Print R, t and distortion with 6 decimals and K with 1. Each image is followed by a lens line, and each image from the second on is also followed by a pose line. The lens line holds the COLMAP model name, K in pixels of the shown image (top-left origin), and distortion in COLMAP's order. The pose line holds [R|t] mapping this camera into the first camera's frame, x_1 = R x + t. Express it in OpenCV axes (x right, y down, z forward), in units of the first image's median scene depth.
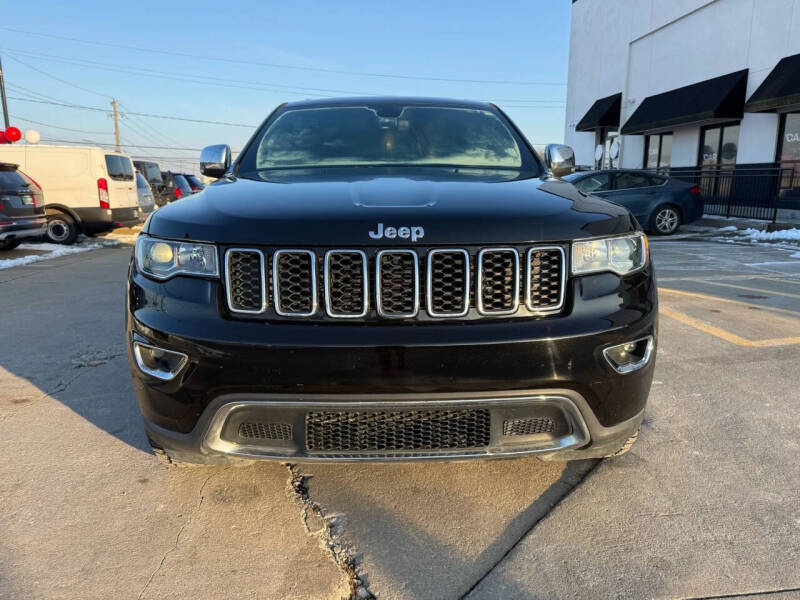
lens RADIAL K [[562.4, 0, 400.0], [0, 562.4, 300.0], [0, 0, 1]] dist [-0.001258, -0.000493]
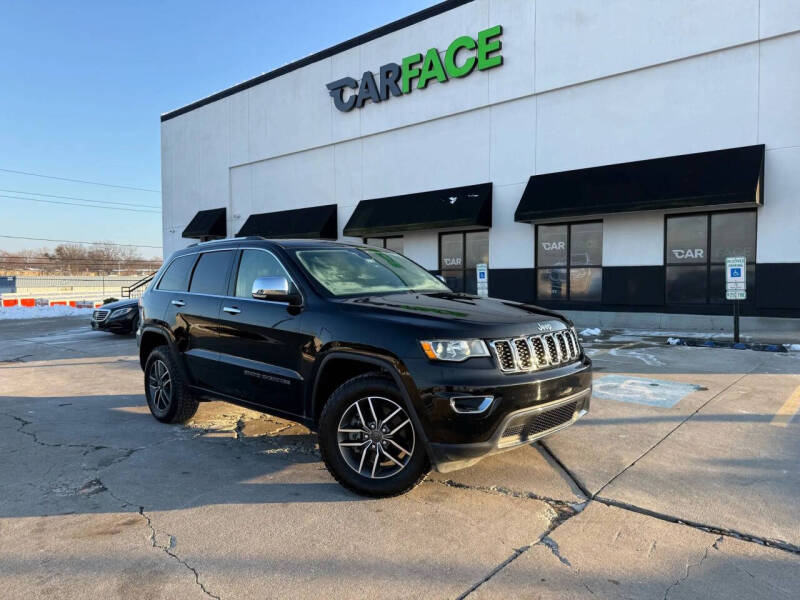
lens RADIAL K [[565.7, 0, 400.0], [0, 565.7, 300.0], [0, 0, 1]] dist [-0.002277, -0.004444]
pose [[0.716141, -0.021760, 0.697616, -0.912997], [0.141419, 0.983305, -0.114503, -0.025220], [-0.683478, 0.180657, 0.707263, -0.108603]]
